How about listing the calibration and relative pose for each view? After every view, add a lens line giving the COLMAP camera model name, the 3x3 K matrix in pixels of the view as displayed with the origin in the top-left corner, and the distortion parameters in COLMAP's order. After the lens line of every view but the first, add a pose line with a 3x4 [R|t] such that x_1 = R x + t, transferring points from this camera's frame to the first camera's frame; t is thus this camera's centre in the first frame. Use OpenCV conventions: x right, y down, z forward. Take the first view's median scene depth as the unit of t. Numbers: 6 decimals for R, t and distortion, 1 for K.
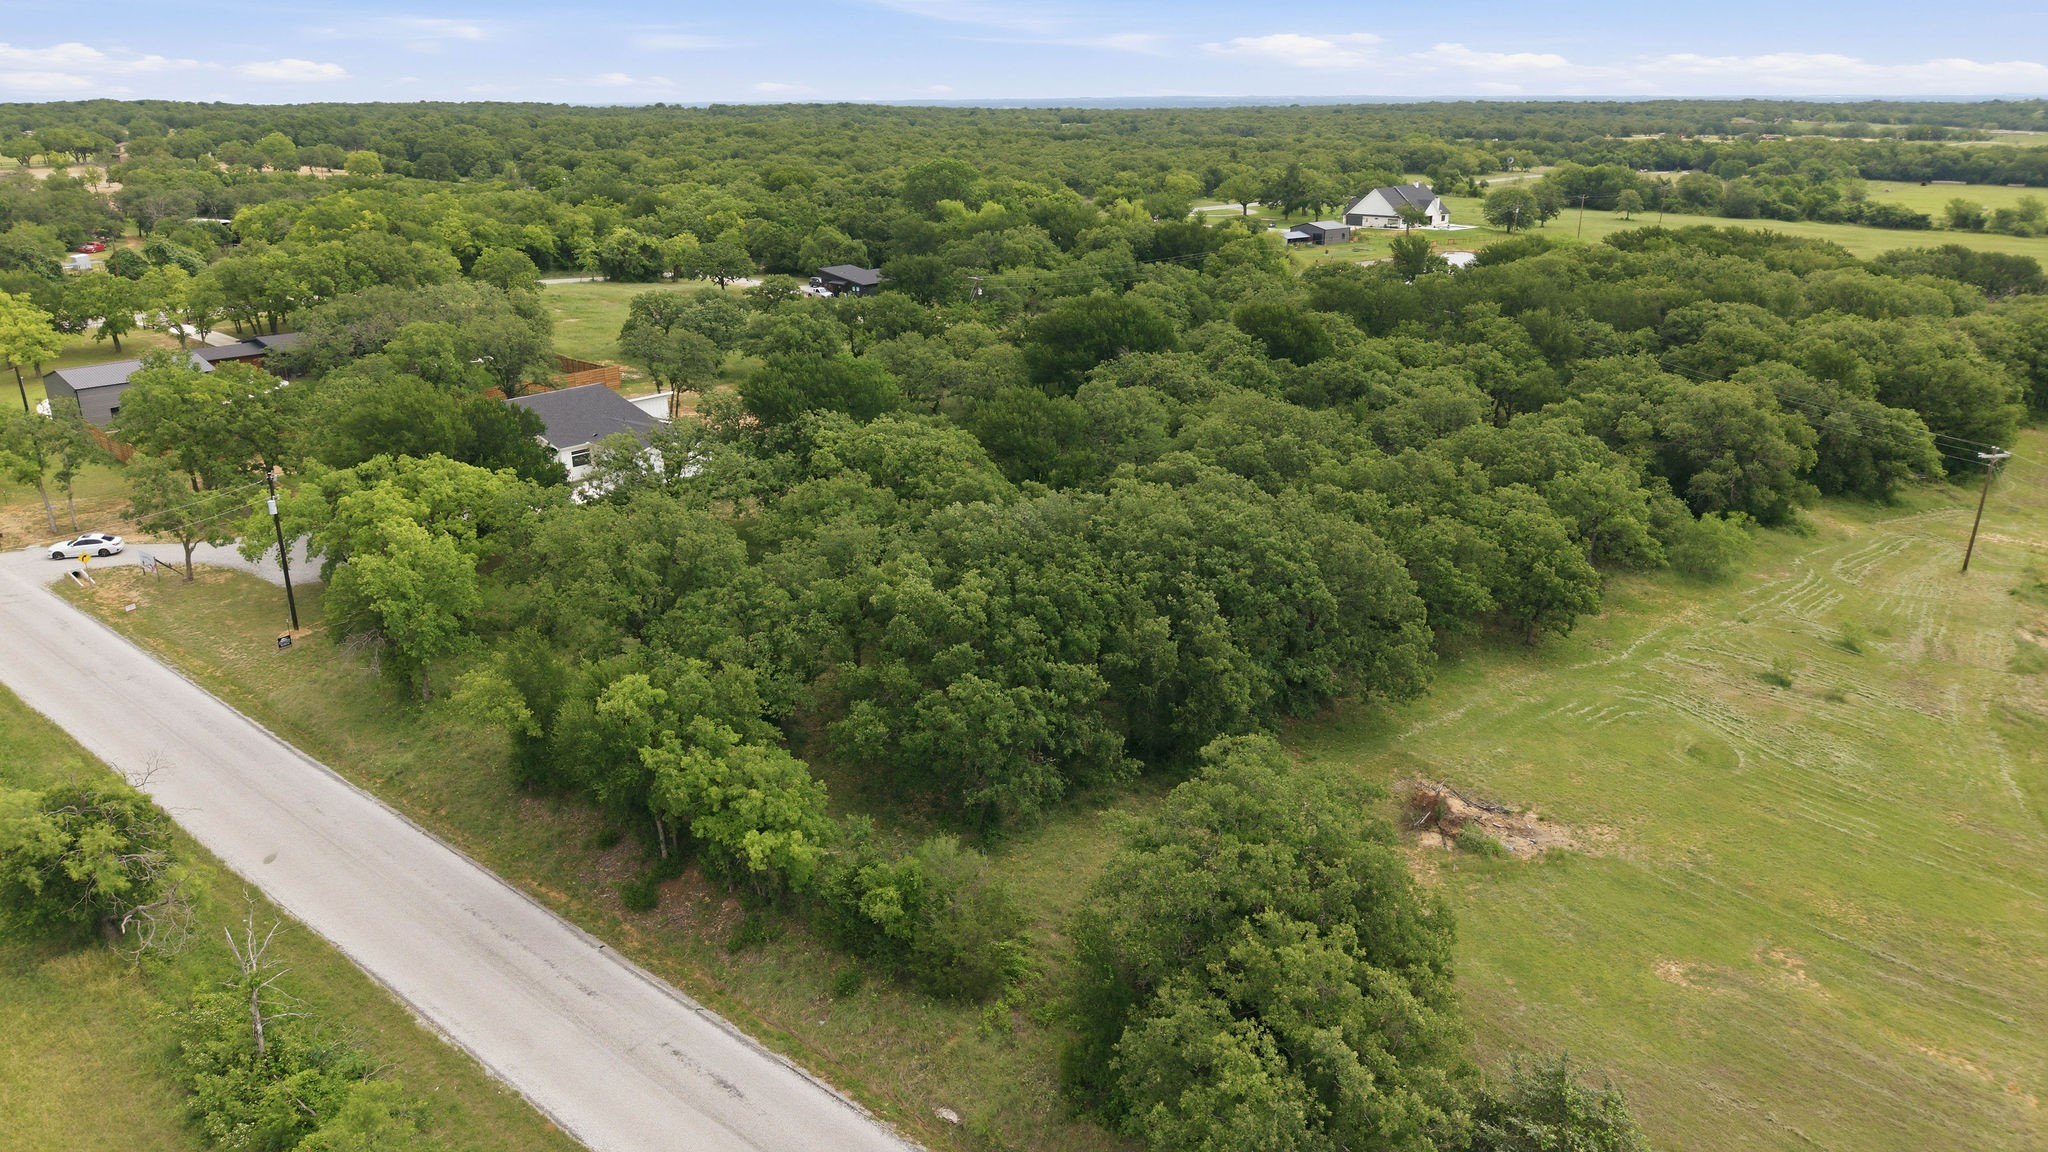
lens RADIAL K [[1376.3, 0, 1021.3], [0, 1376.3, 605.6], [0, 0, 1]] dist [0.003927, -0.002816]
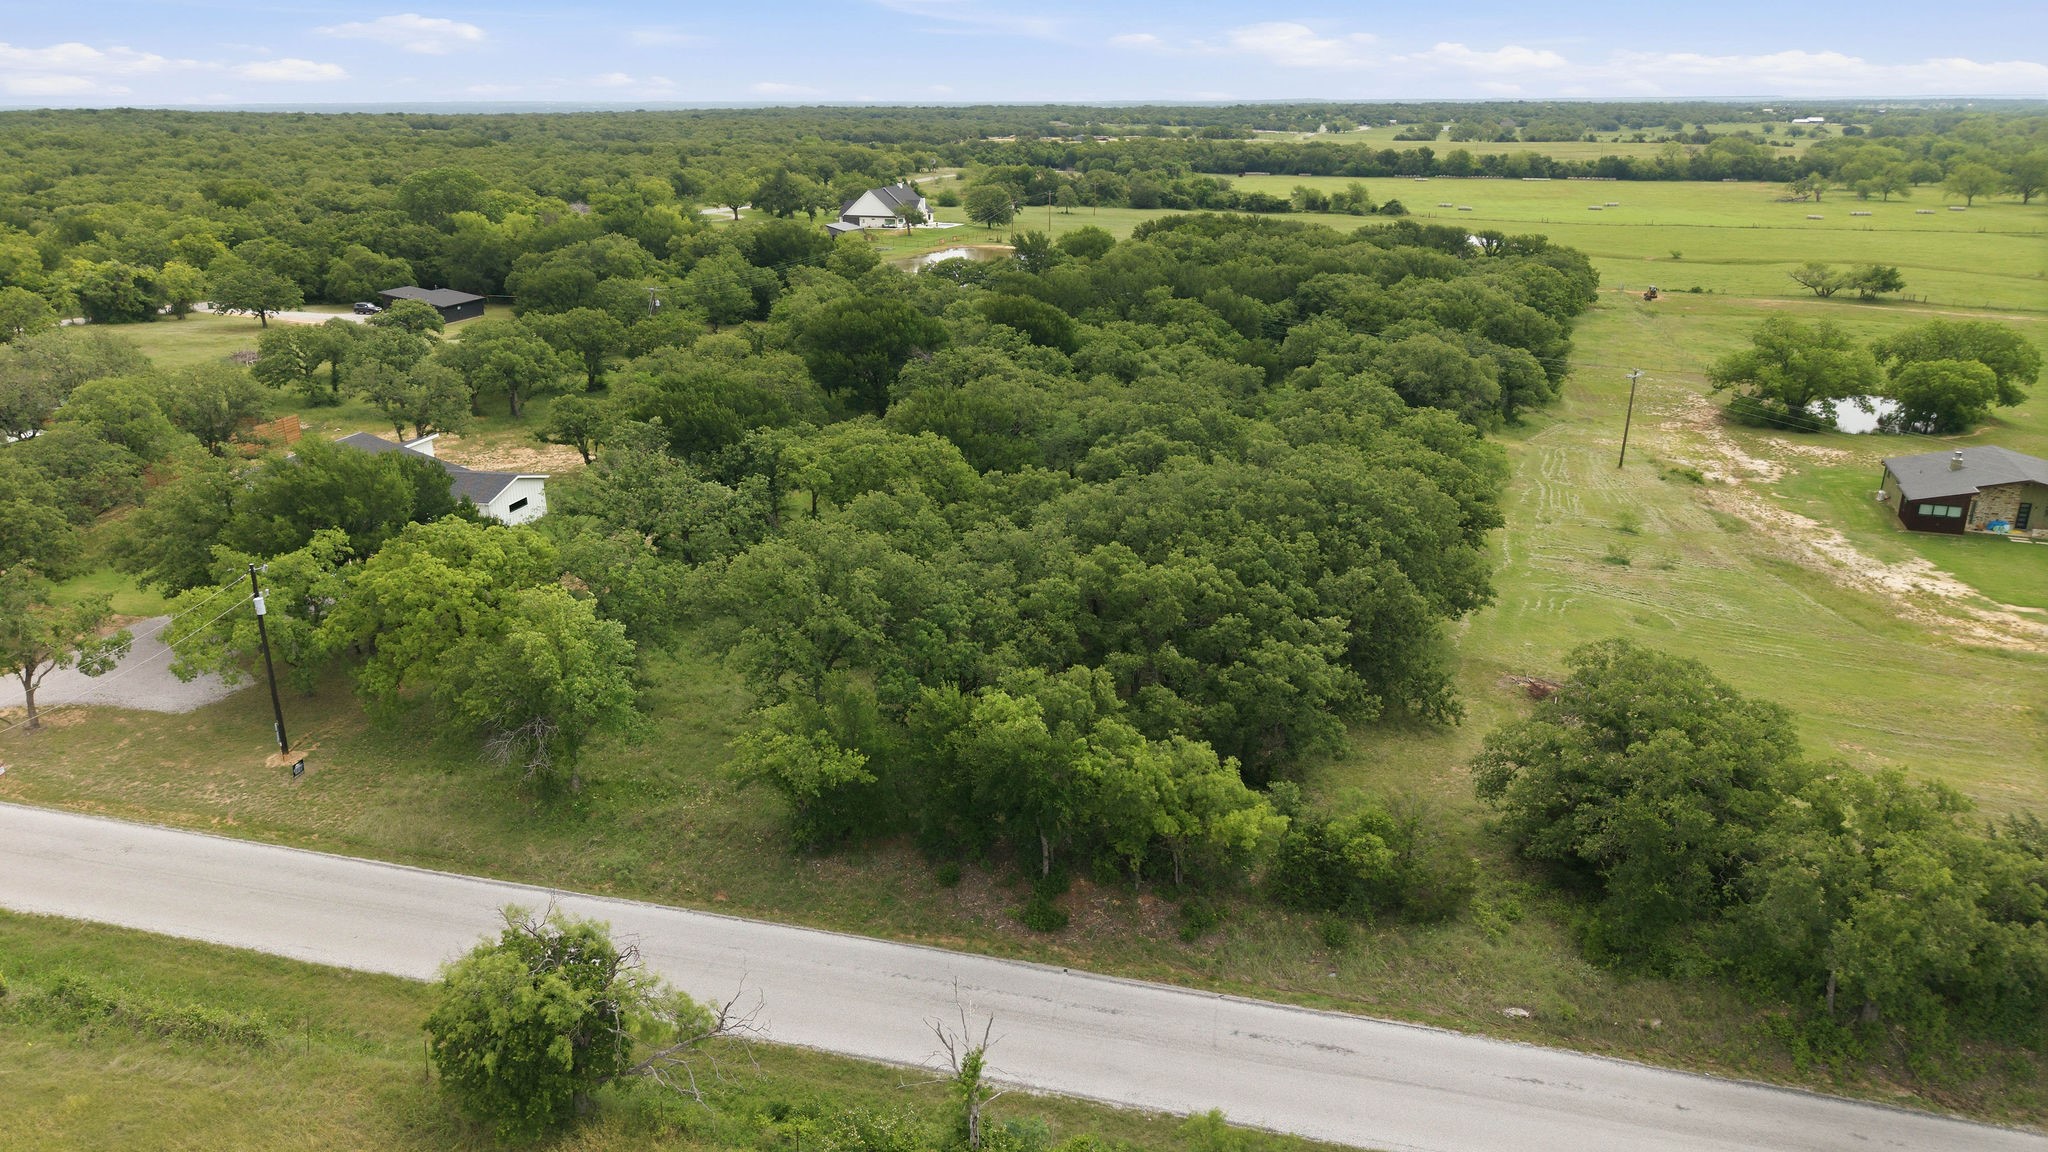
lens RADIAL K [[1383.6, 0, 1028.3], [0, 1383.6, 584.3], [0, 0, 1]] dist [0.025397, -0.035302]
pose [[0.895852, -0.145262, 0.419938, -0.437267], [0.153311, 0.988068, 0.014728, -0.024817], [-0.417066, 0.051187, 0.907433, 0.069765]]
